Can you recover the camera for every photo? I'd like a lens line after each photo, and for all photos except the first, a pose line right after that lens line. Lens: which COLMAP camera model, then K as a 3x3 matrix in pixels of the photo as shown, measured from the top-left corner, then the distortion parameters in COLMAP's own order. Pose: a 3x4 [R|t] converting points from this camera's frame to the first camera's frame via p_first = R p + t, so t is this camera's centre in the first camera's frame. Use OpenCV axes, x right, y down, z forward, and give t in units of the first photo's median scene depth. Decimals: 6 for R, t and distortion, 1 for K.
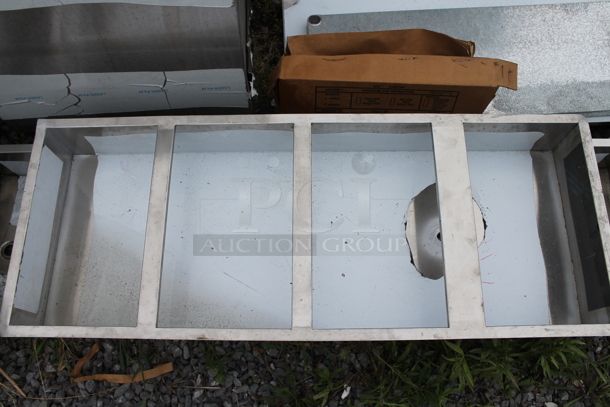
lens RADIAL K [[519.8, 0, 305.0], [0, 519.8, 203.5], [0, 0, 1]] dist [-0.173585, 0.150498]
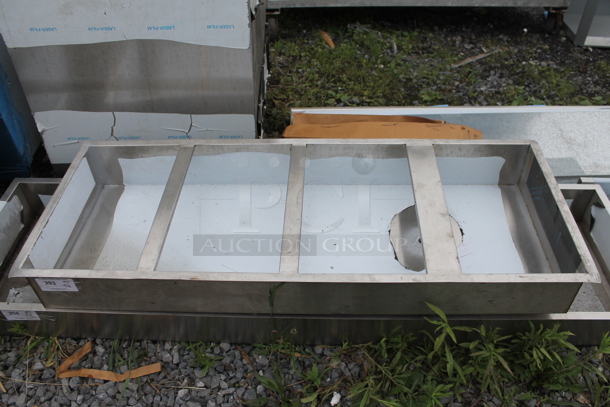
lens RADIAL K [[519.8, 0, 305.0], [0, 519.8, 203.5], [0, 0, 1]] dist [-0.173585, 0.150498]
pose [[0.999196, 0.017763, -0.035933, 0.051119], [-0.032153, 0.890485, -0.453875, 0.480679], [0.023936, 0.454666, 0.890340, -0.019142]]
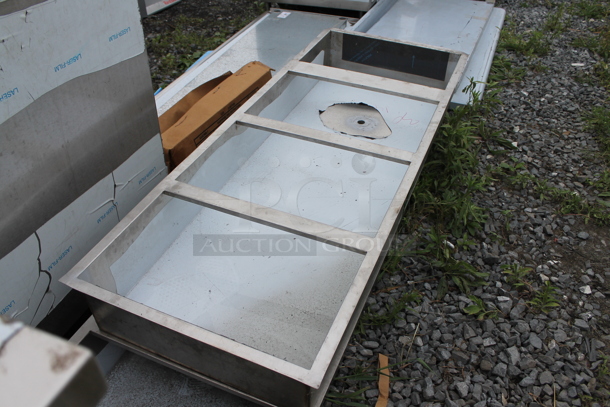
lens RADIAL K [[519.8, 0, 305.0], [0, 519.8, 203.5], [0, 0, 1]] dist [-0.173585, 0.150498]
pose [[0.401207, -0.574066, 0.713779, -0.803067], [0.857005, 0.510358, -0.071252, 0.135412], [-0.323380, 0.640300, 0.696737, 0.260282]]
